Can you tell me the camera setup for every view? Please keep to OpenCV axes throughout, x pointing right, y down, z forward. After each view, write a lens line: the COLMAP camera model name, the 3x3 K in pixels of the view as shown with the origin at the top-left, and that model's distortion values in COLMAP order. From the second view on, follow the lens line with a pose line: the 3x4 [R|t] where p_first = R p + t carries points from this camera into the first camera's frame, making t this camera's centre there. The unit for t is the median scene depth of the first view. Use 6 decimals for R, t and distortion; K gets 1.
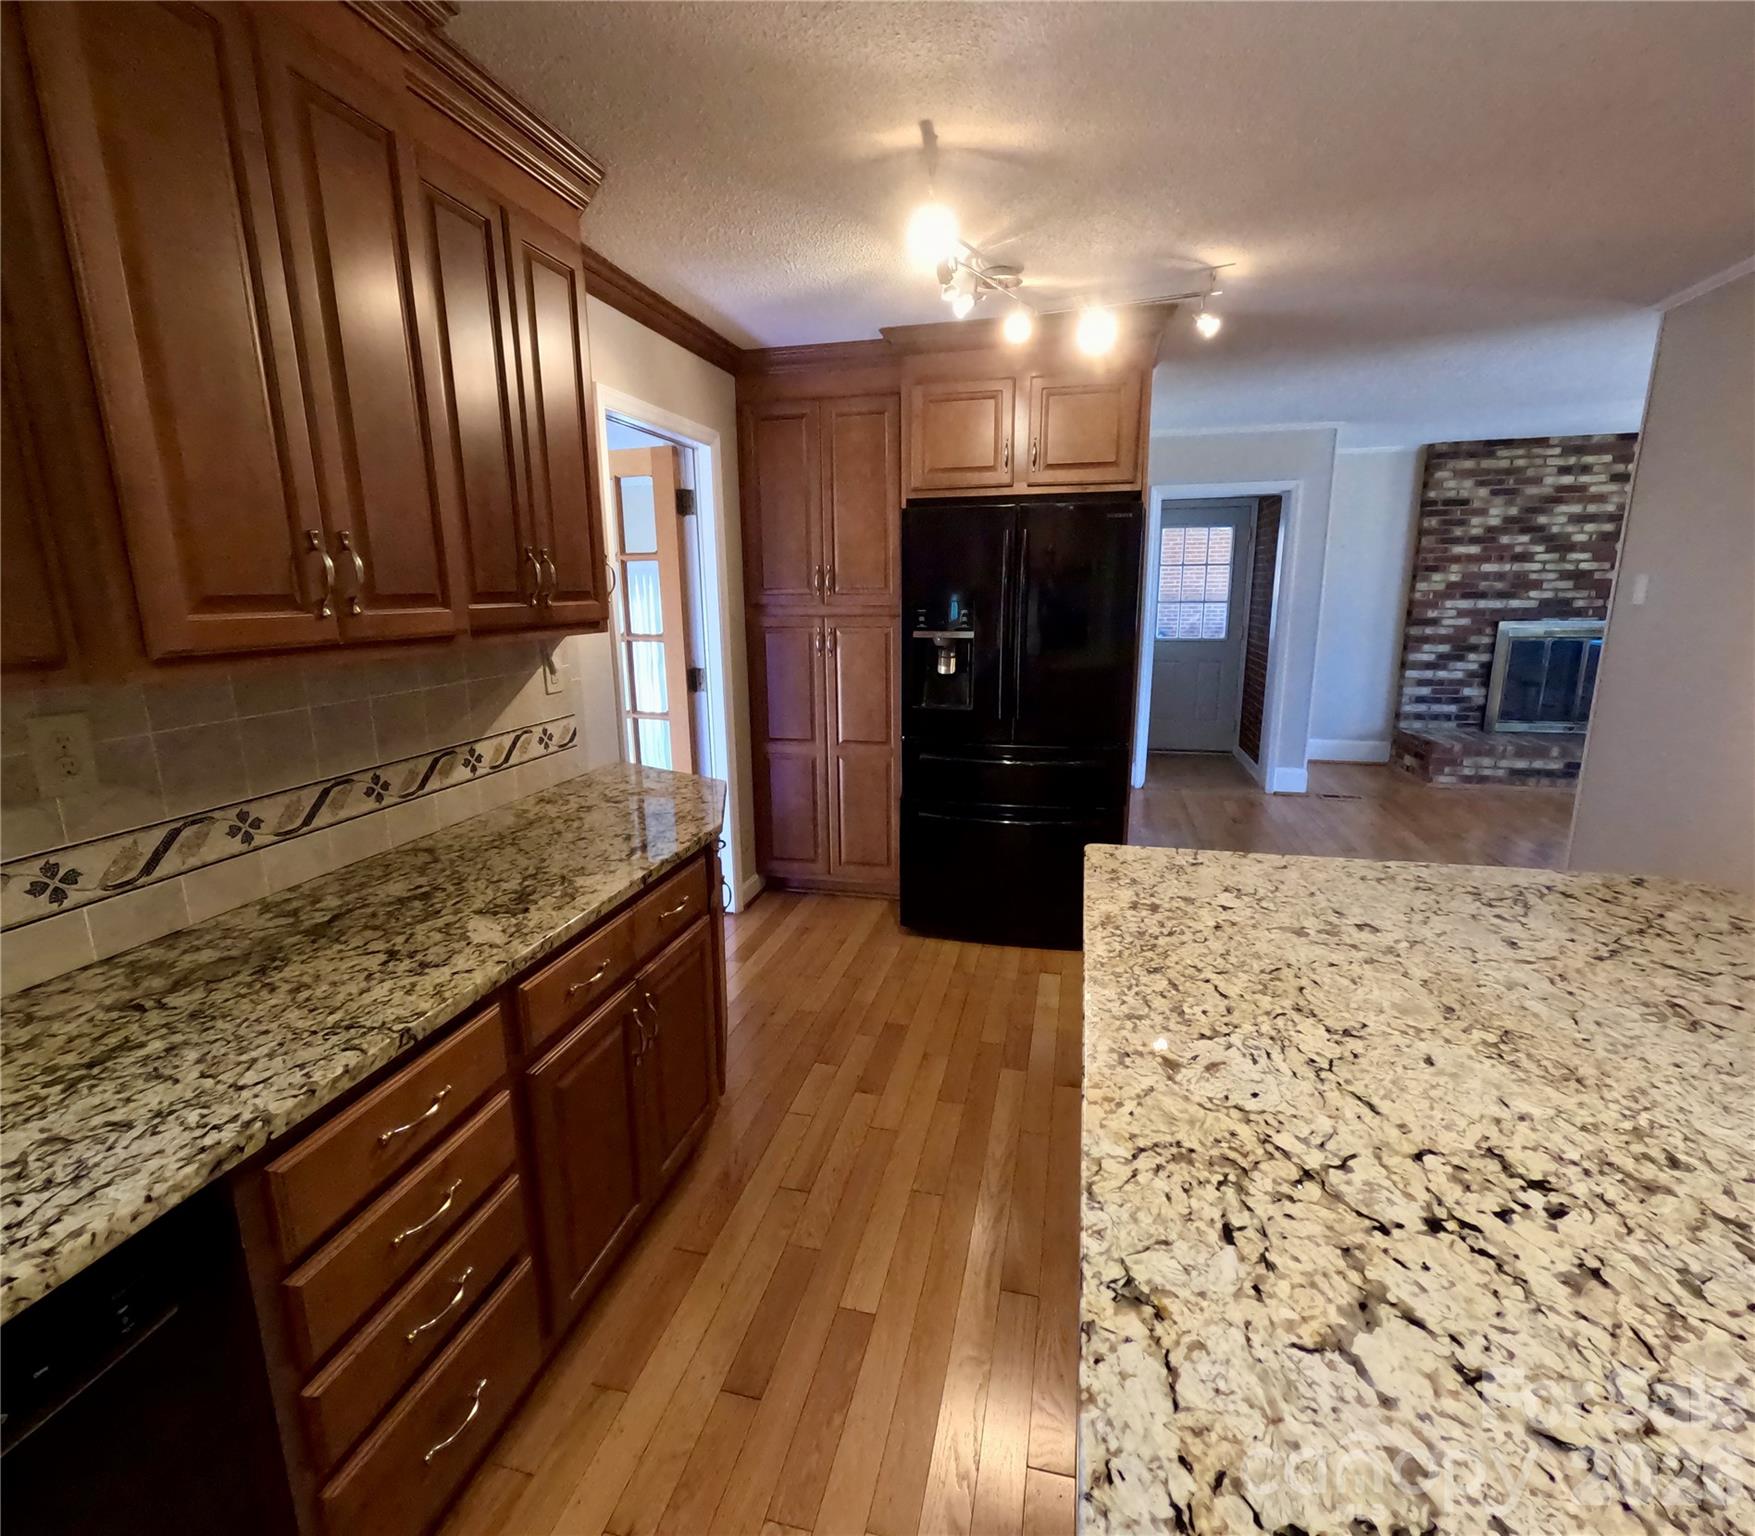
lens RADIAL K [[839.3, 0, 877.5], [0, 839.3, 768.0], [0, 0, 1]] dist [-0.000902, 0.001207]
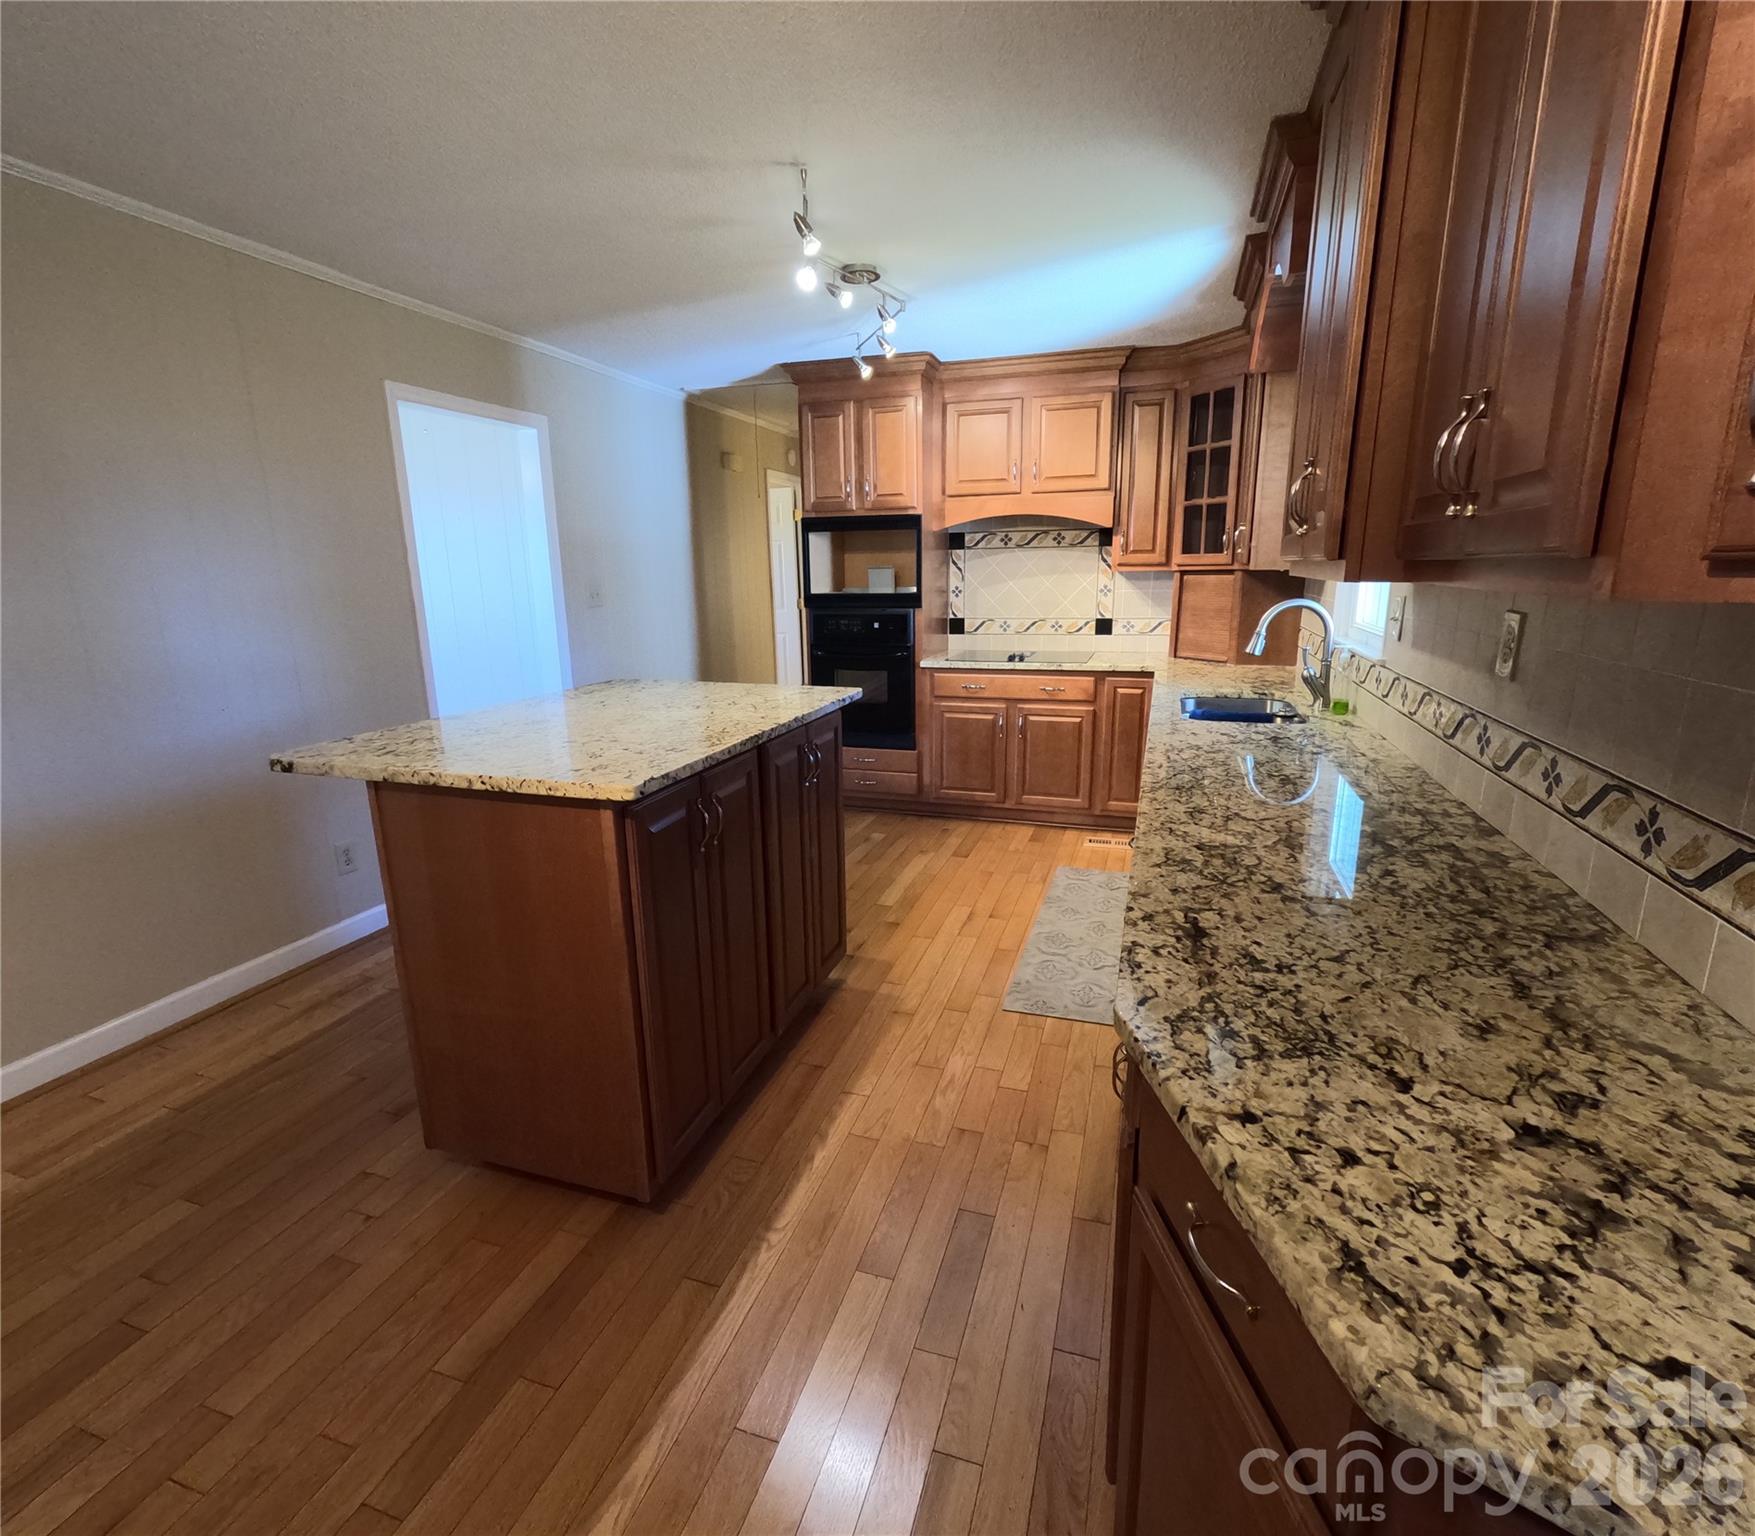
lens RADIAL K [[841.4, 0, 882.5], [0, 841.4, 769.5], [0, 0, 1]] dist [0.000410, -0.000046]
pose [[-0.996896, 0.005317, 0.078549, -0.033328], [0.039093, 0.899454, 0.435263, -0.089327], [-0.068337, 0.436983, -0.896870, 0.473984]]
